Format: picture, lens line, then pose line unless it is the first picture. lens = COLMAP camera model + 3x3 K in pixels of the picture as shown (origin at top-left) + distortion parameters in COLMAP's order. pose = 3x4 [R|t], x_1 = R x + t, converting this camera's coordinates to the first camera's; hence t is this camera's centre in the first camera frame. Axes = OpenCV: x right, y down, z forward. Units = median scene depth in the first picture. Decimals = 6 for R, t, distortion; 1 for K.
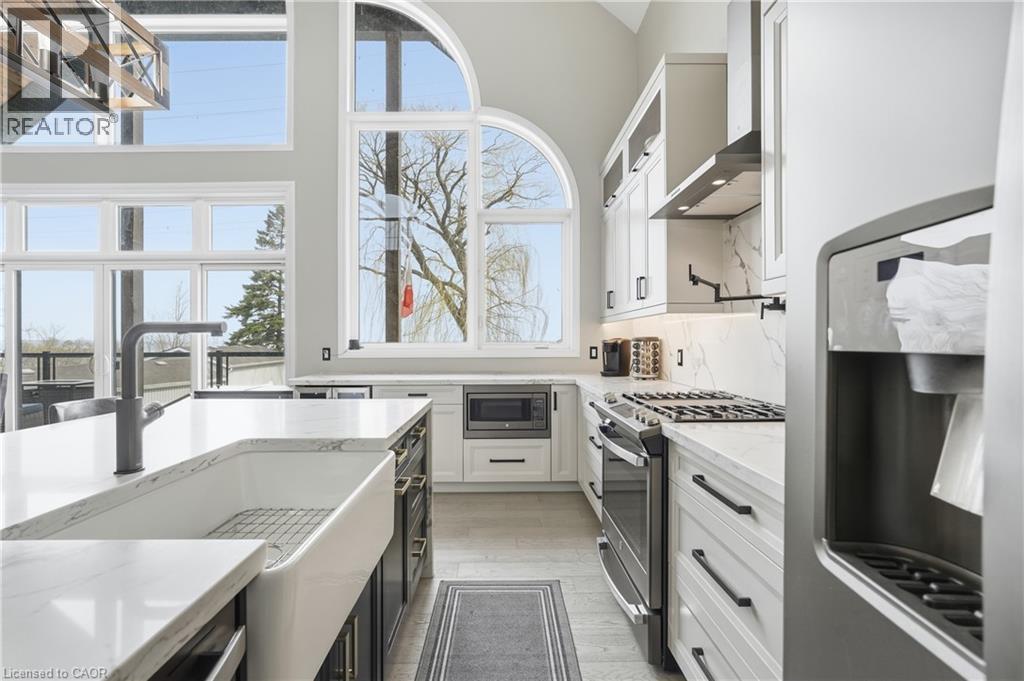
lens RADIAL K [[448.6, 0, 506.4], [0, 448.6, 342.3], [0, 0, 1]] dist [-0.013880, 0.000532]
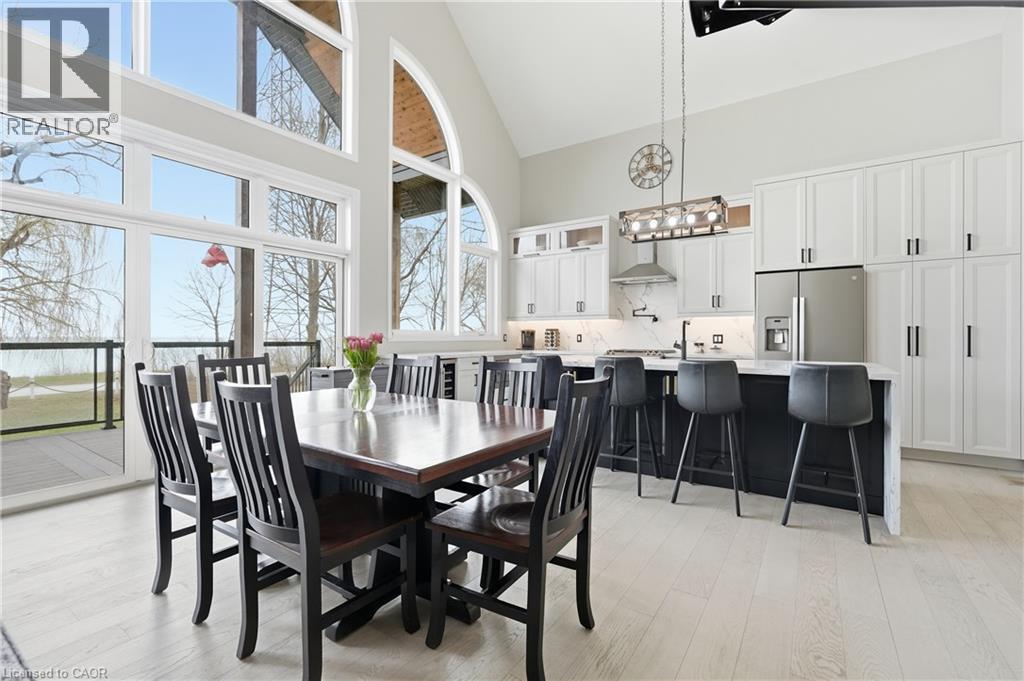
lens RADIAL K [[448.6, 0, 517.3], [0, 448.6, 339.8], [0, 0, 1]] dist [-0.013880, 0.000532]
pose [[0.562346, -0.002030, 0.826899, -1.307951], [-0.000260, 0.999997, 0.002632, 0.028902], [-0.826902, -0.001695, 0.562344, 0.005503]]
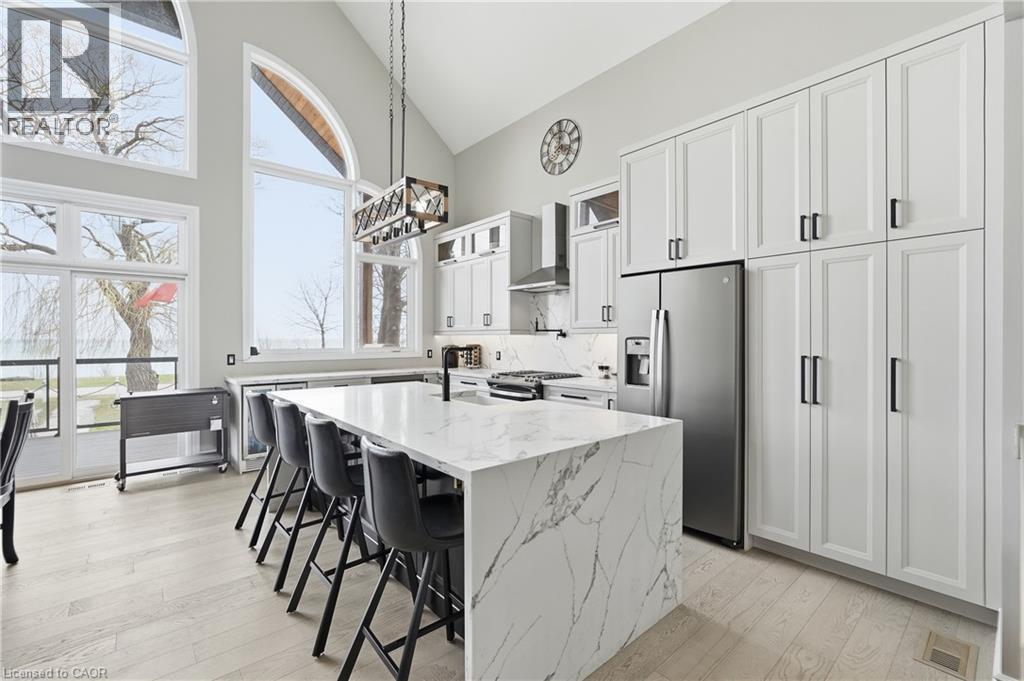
lens RADIAL K [[448.6, 0, 509.7], [0, 448.6, 340.4], [0, 0, 1]] dist [-0.013880, 0.000532]
pose [[0.759574, -0.000817, 0.650420, -0.664406], [0.001673, 0.999998, -0.000697, -0.024174], [-0.650418, 0.001617, 0.759574, -0.392192]]
